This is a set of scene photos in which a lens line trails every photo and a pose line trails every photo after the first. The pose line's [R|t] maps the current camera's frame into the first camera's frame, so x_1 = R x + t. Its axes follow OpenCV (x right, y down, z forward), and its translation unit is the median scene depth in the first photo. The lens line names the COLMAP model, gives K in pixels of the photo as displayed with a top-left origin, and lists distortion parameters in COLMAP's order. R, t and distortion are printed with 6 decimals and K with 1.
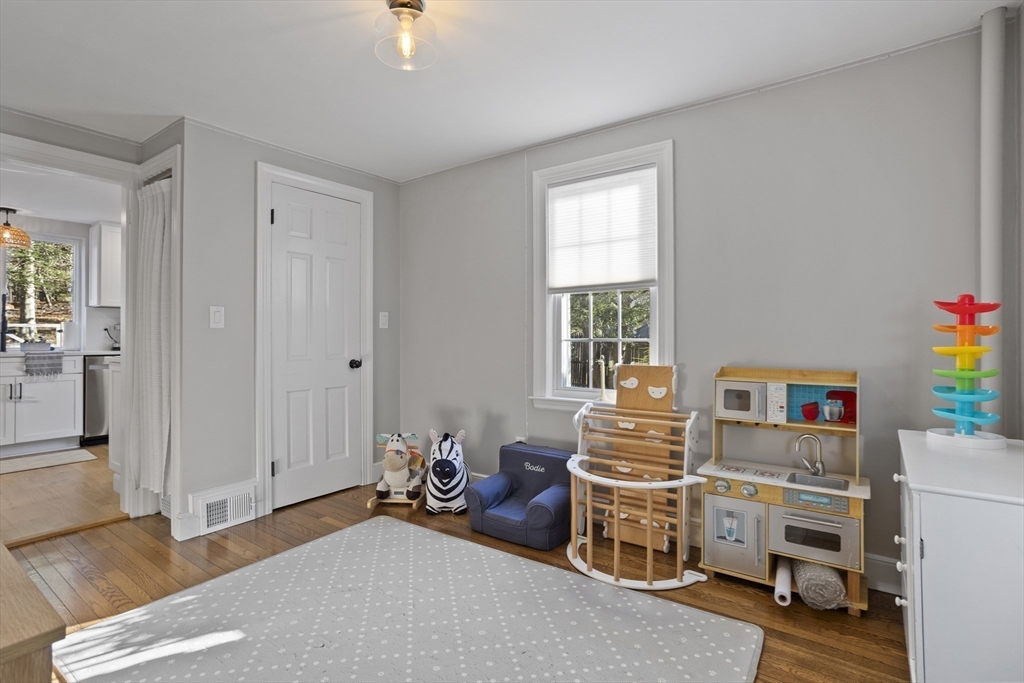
lens RADIAL K [[501.8, 0, 515.9], [0, 501.8, 329.8], [0, 0, 1]] dist [-0.053552, 0.030190]
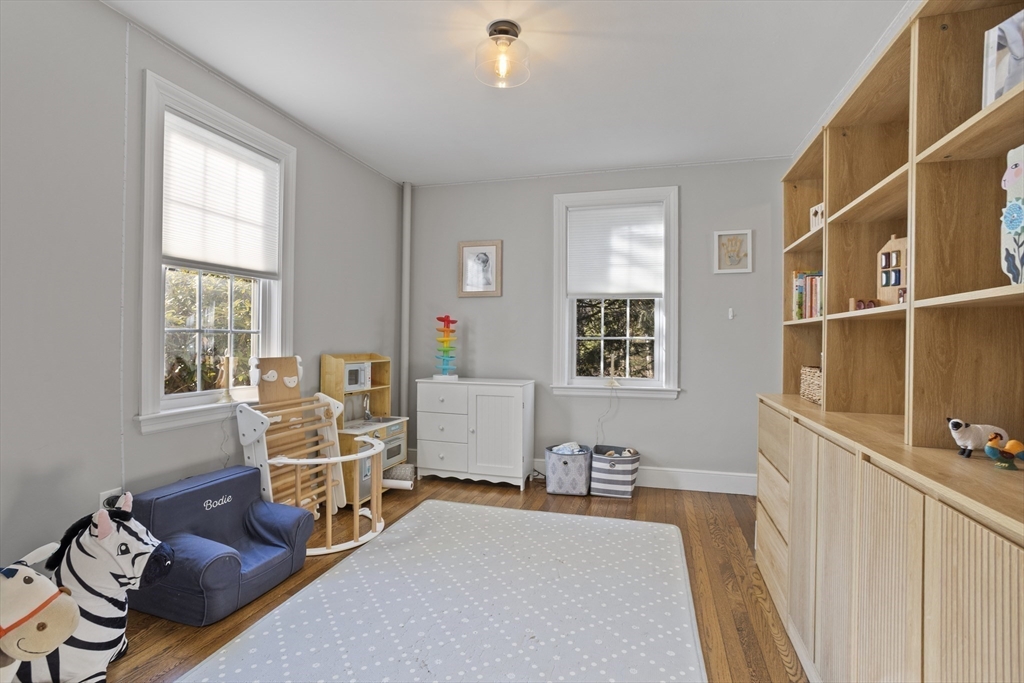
lens RADIAL K [[501.8, 0, 515.9], [0, 501.8, 329.8], [0, 0, 1]] dist [-0.053552, 0.030190]
pose [[-0.348750, 0.021500, 0.936969, -0.924576], [-0.018230, 0.999392, -0.029718, 0.039886], [-0.937039, -0.027445, -0.348146, 0.975498]]
